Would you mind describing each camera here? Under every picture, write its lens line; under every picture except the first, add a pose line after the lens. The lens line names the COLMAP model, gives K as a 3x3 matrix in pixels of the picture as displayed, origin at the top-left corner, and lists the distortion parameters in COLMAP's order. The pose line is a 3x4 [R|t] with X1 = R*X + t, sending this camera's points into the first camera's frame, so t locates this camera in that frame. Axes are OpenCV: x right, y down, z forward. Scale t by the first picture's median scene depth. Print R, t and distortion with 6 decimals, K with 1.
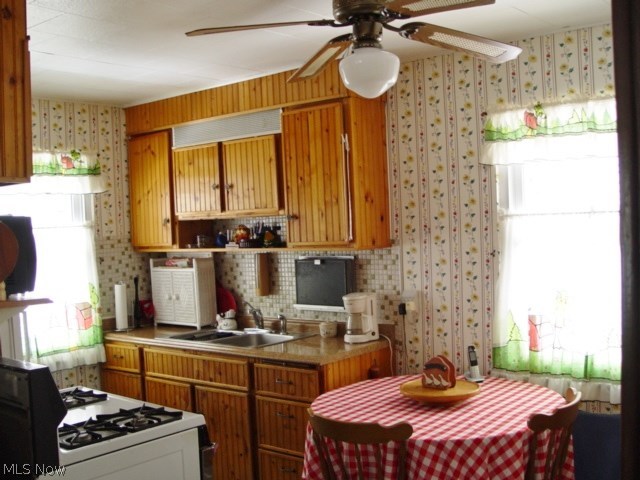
lens RADIAL K [[732.6, 0, 319.9], [0, 732.6, 242.0], [0, 0, 1]] dist [-0.102538, 0.000000]
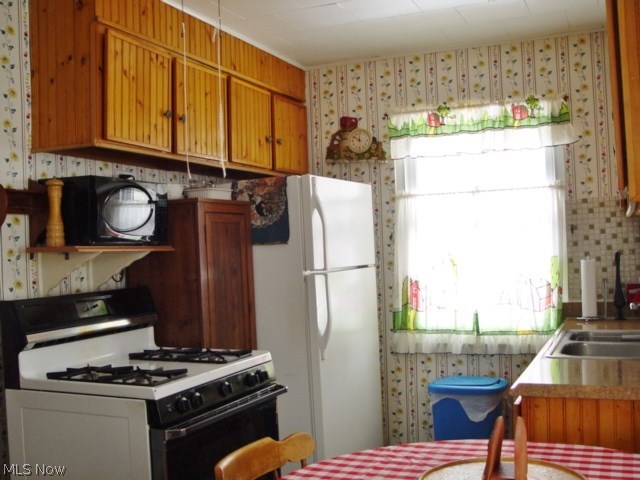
lens RADIAL K [[732.6, 0, 319.8], [0, 732.6, 237.0], [0, 0, 1]] dist [-0.102538, 0.000000]
pose [[0.265225, 0.012225, -0.964109, 0.391741], [-0.002337, 0.999925, 0.012037, 0.025572], [0.964184, -0.000939, 0.265233, 0.521368]]
